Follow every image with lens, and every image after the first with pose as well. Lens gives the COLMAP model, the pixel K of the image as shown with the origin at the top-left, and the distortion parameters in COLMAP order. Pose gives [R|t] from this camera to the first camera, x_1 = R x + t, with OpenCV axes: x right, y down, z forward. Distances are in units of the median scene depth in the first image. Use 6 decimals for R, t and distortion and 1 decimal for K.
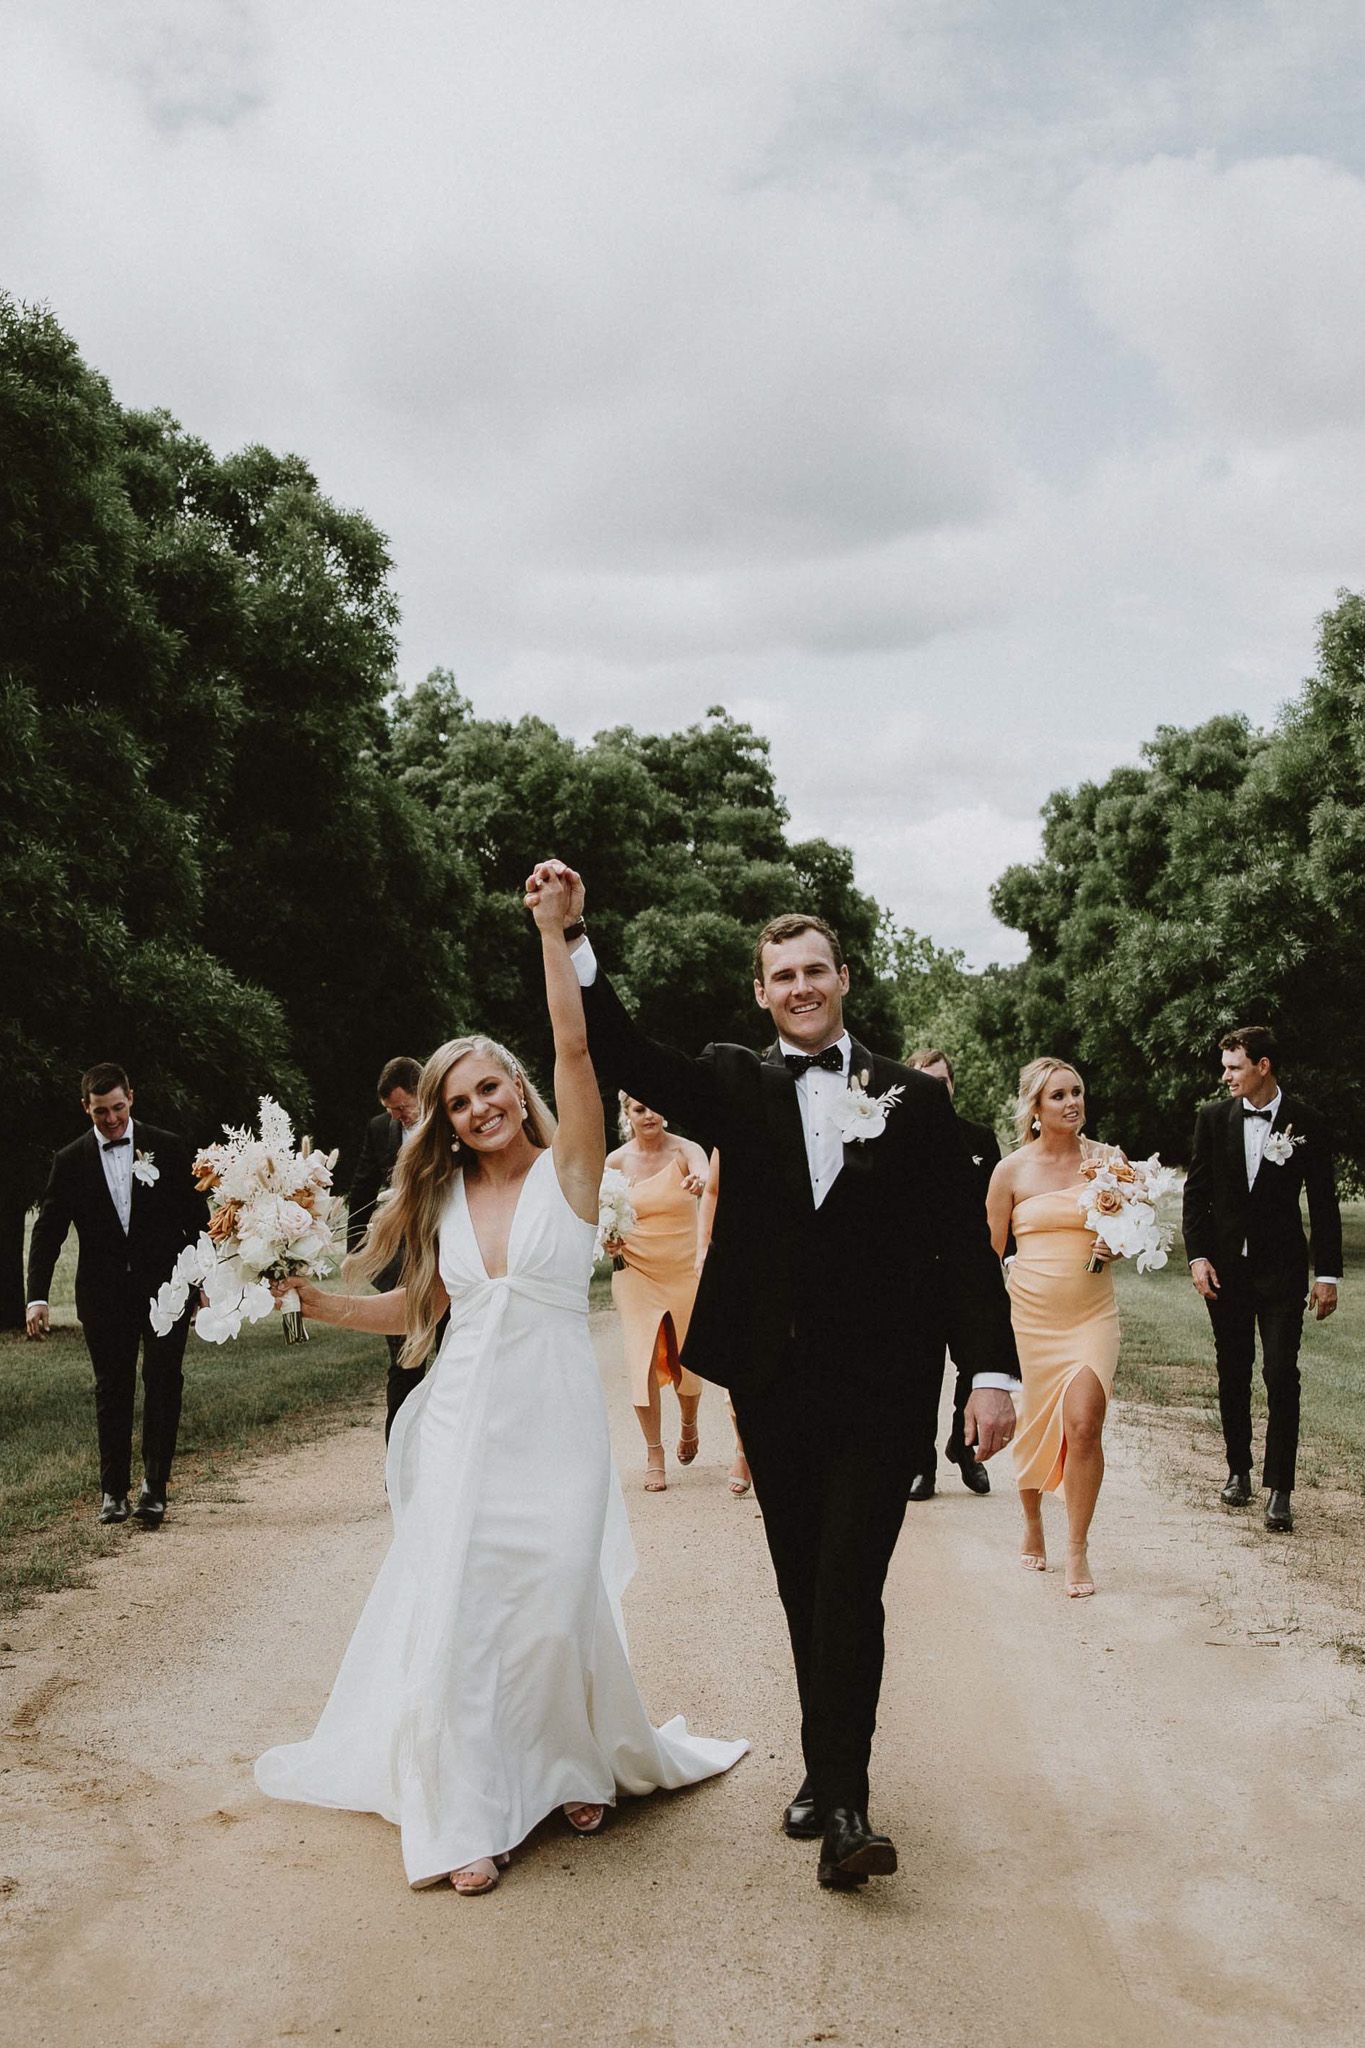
lens RADIAL K [[1416.3, 0, 682.5], [0, 1416.3, 1024.0], [0, 0, 1]] dist [-0.028309, 0.000111]
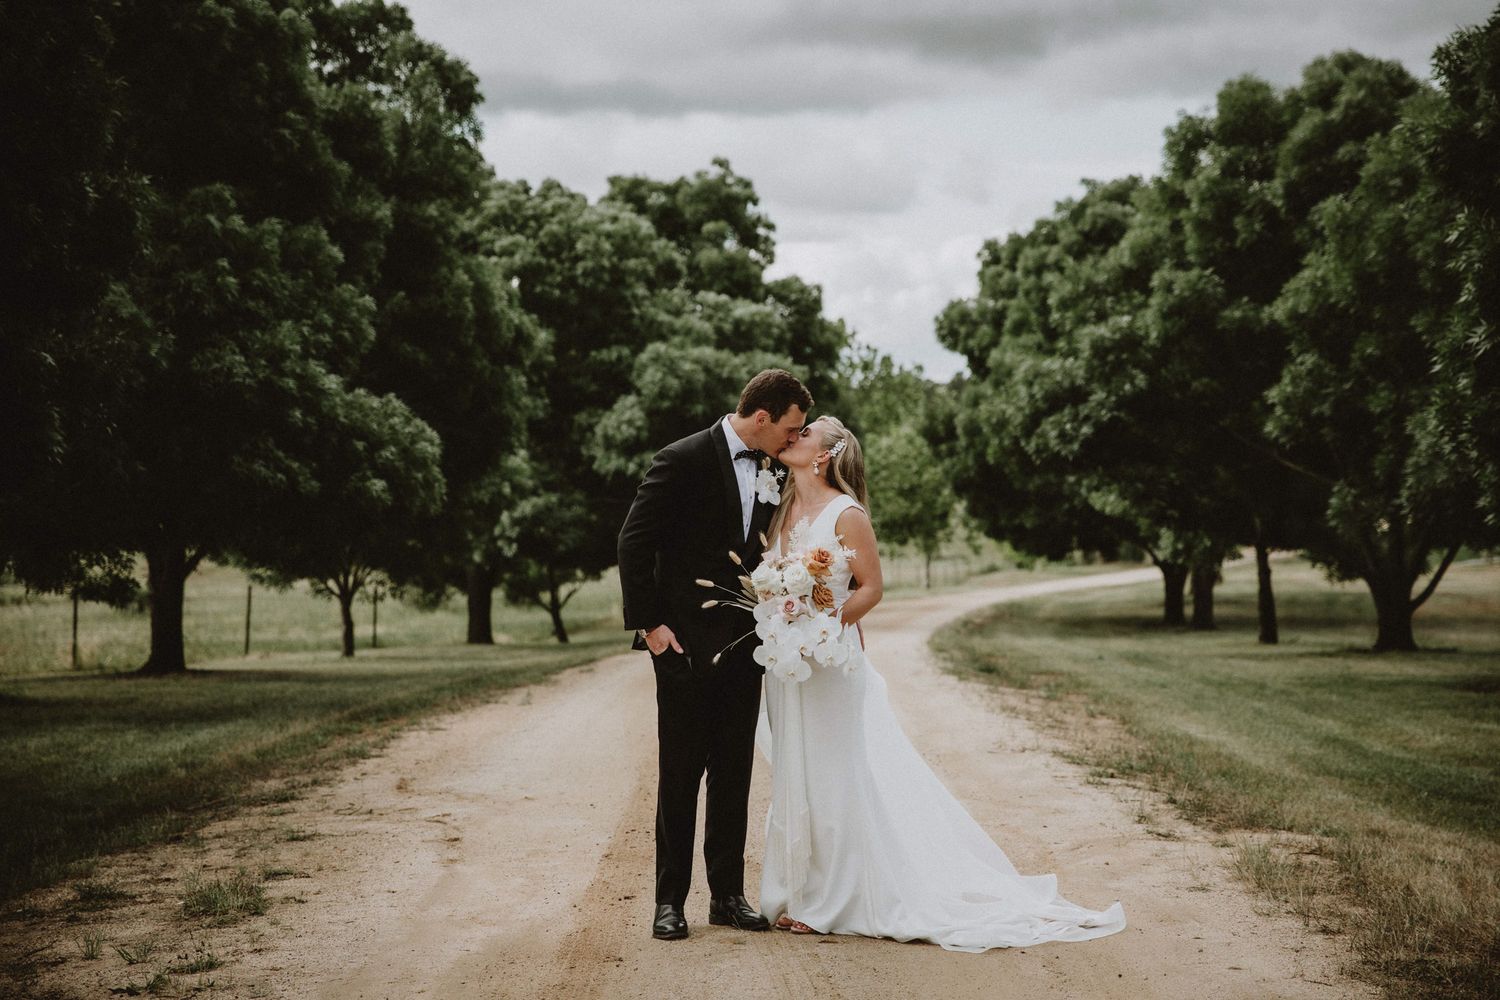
lens RADIAL K [[2914.8, 0, 774.6], [0, 2914.8, 501.6], [0, 0, 1]] dist [0.233280, 0.071797]
pose [[0.995864, -0.006196, 0.090646, -0.151926], [0.003515, 0.999552, 0.029707, -0.017082], [-0.090789, -0.029266, 0.995440, -1.552867]]
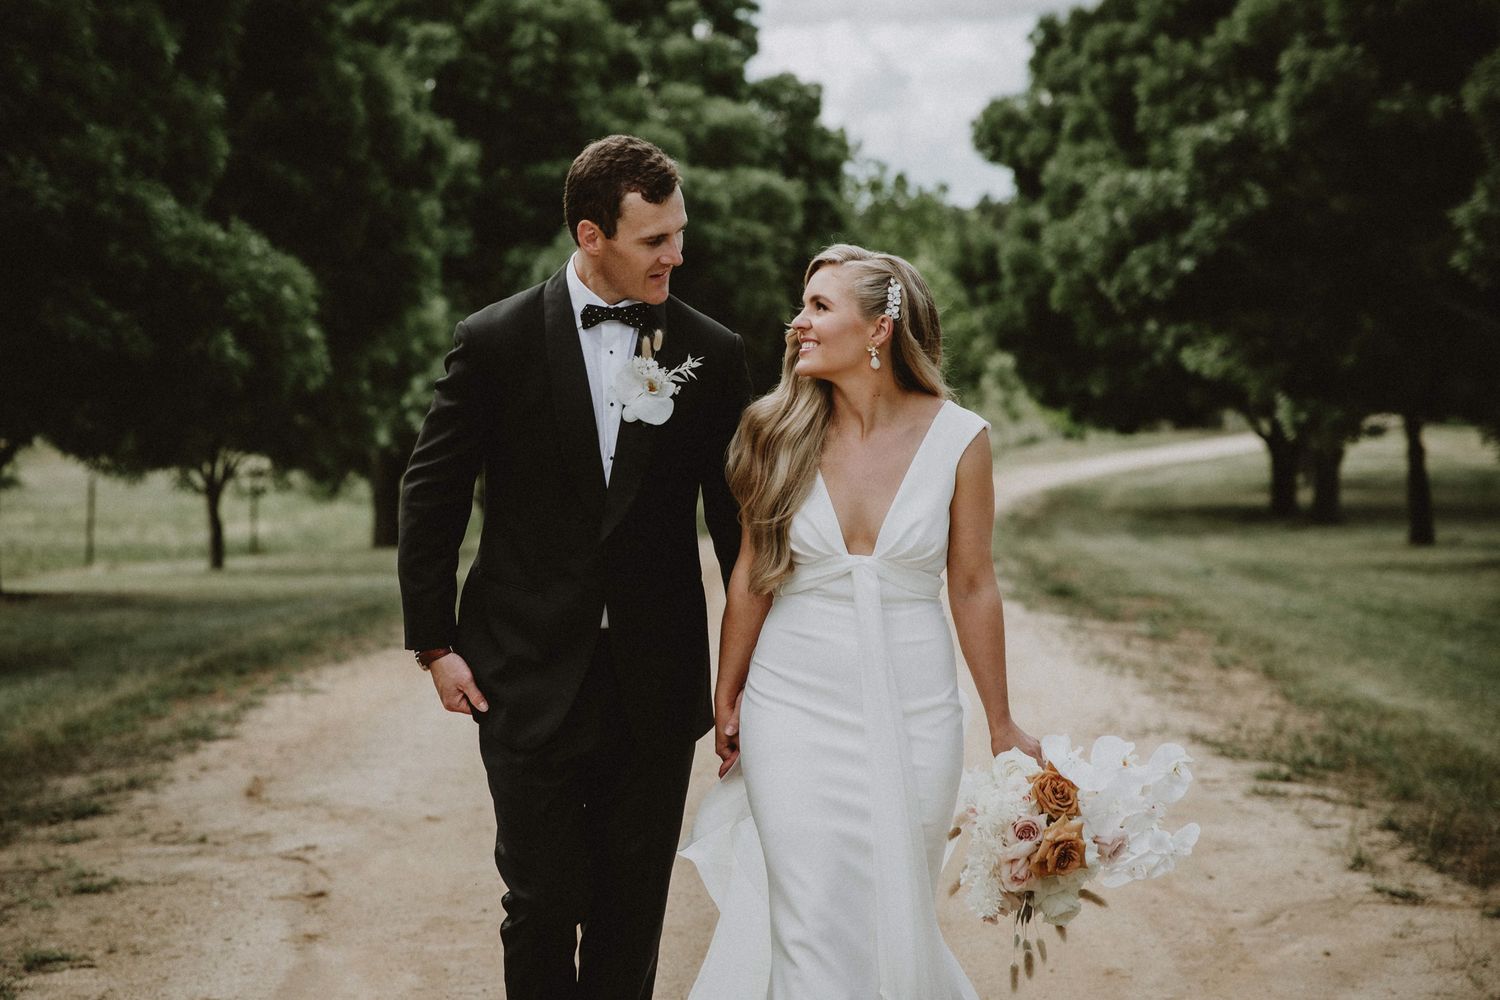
lens RADIAL K [[2665.3, 0, 608.0], [0, 2665.3, 461.0], [0, 0, 1]] dist [0.148204, -0.226380]
pose [[0.998622, -0.017311, 0.049549, -0.116558], [0.013289, 0.996675, 0.080390, -0.021478], [-0.050776, -0.079621, 0.995531, -0.797729]]
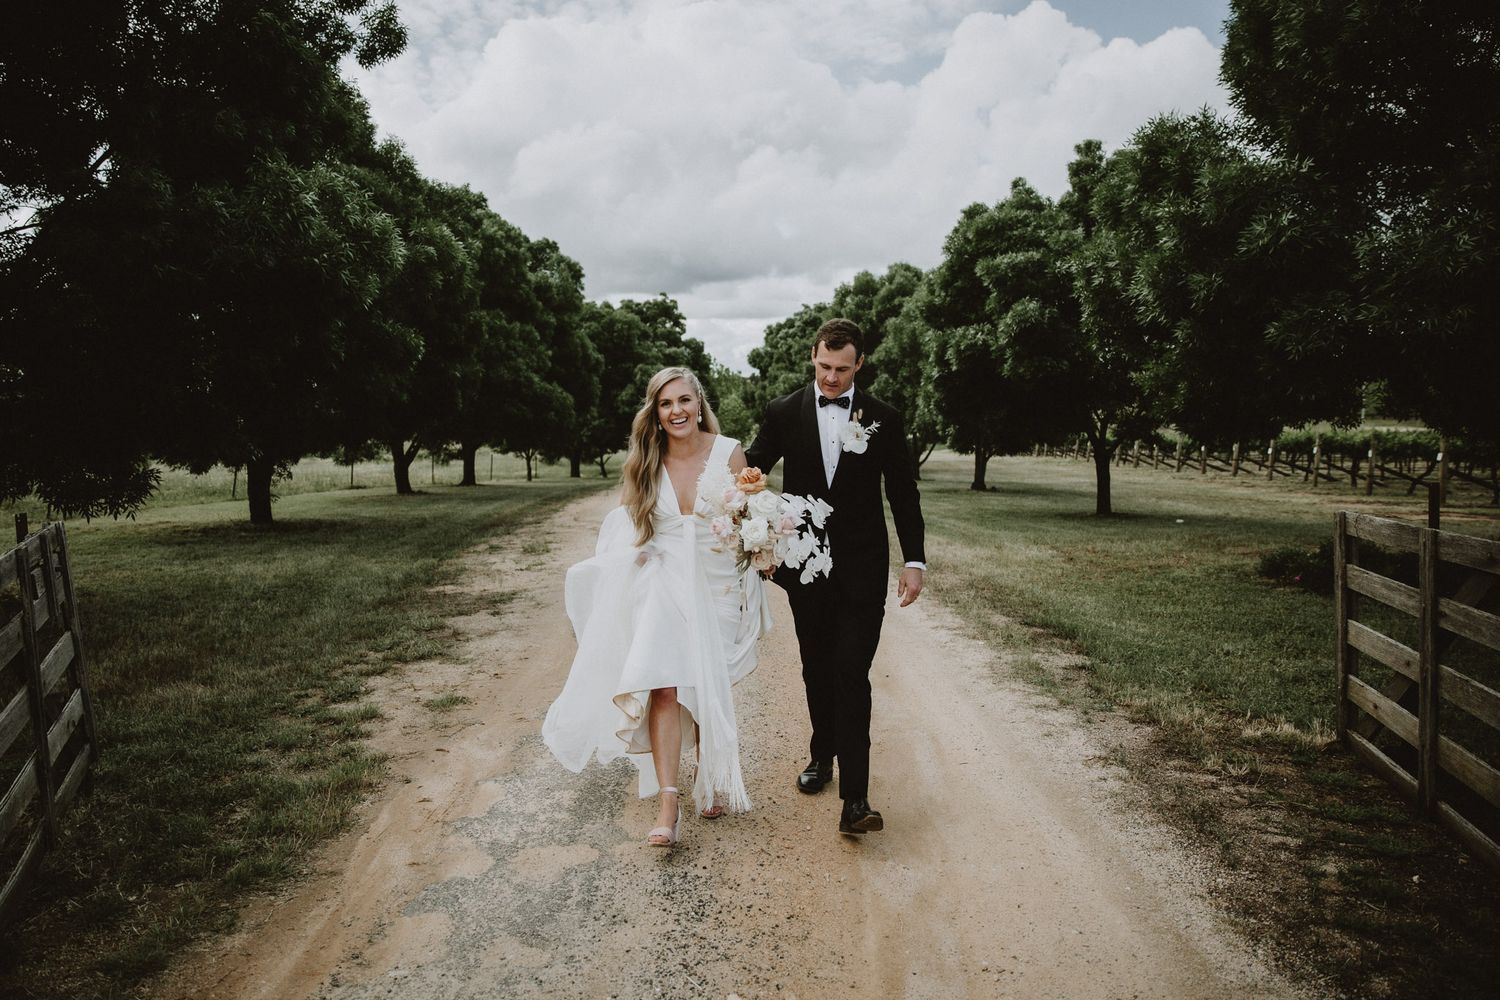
lens RADIAL K [[1863.1, 0, 750.0], [0, 1863.1, 500.0], [0, 0, 1]] dist [-0.092930, 0.015224]
pose [[0.985181, -0.003159, 0.171487, -0.520096], [-0.009487, 0.997296, 0.072870, -0.082867], [-0.171253, -0.073417, 0.982488, -3.300255]]
